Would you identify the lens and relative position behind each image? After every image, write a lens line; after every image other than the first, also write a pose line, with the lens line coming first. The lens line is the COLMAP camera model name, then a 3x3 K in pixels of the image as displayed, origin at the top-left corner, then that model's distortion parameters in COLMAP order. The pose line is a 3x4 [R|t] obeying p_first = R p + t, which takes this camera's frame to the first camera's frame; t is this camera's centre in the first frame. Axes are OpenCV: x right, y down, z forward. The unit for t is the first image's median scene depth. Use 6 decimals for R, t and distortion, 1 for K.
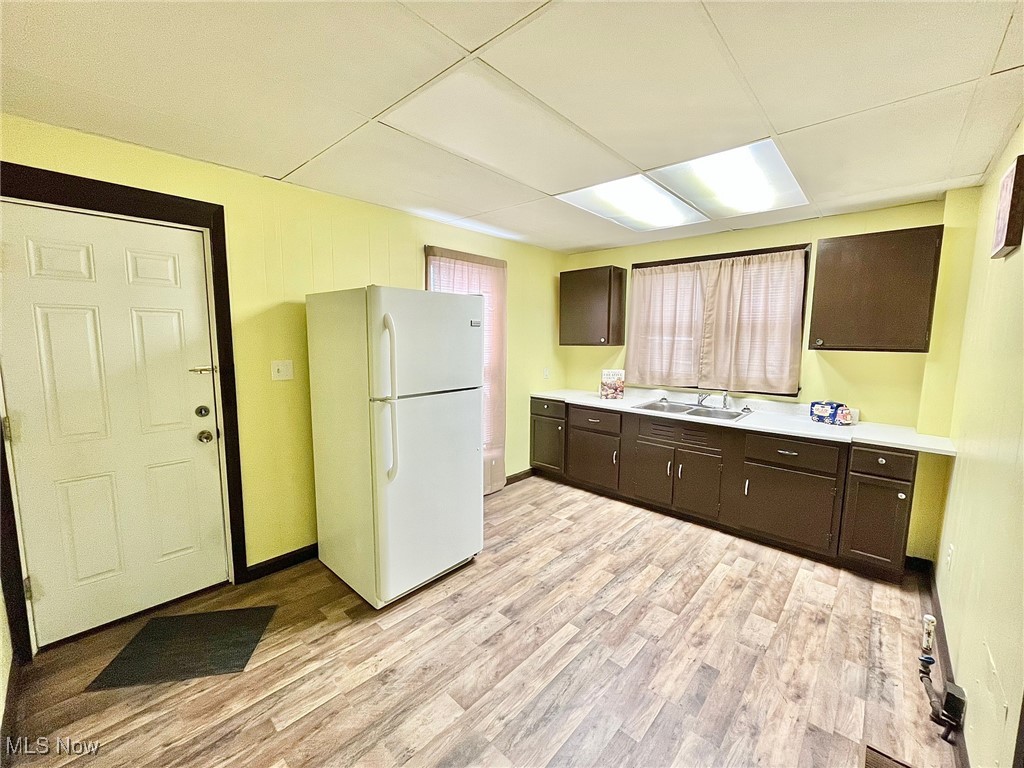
lens RADIAL K [[416.0, 0, 510.9], [0, 416.0, 382.1], [0, 0, 1]] dist [-0.010281, 0.000259]
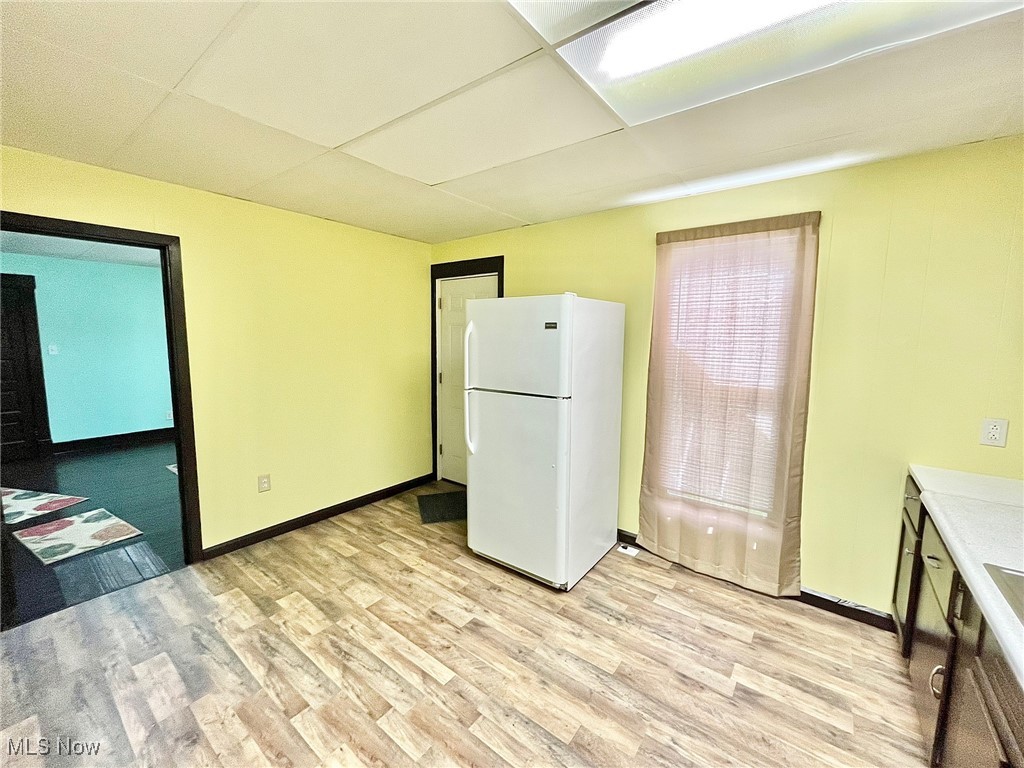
lens RADIAL K [[416.0, 0, 511.4], [0, 416.0, 382.0], [0, 0, 1]] dist [-0.010281, 0.000259]
pose [[0.081892, 0.104981, -0.991097, 0.907267], [-0.125570, 0.987599, 0.094235, -0.103752], [0.988699, 0.116735, 0.094059, 0.941983]]
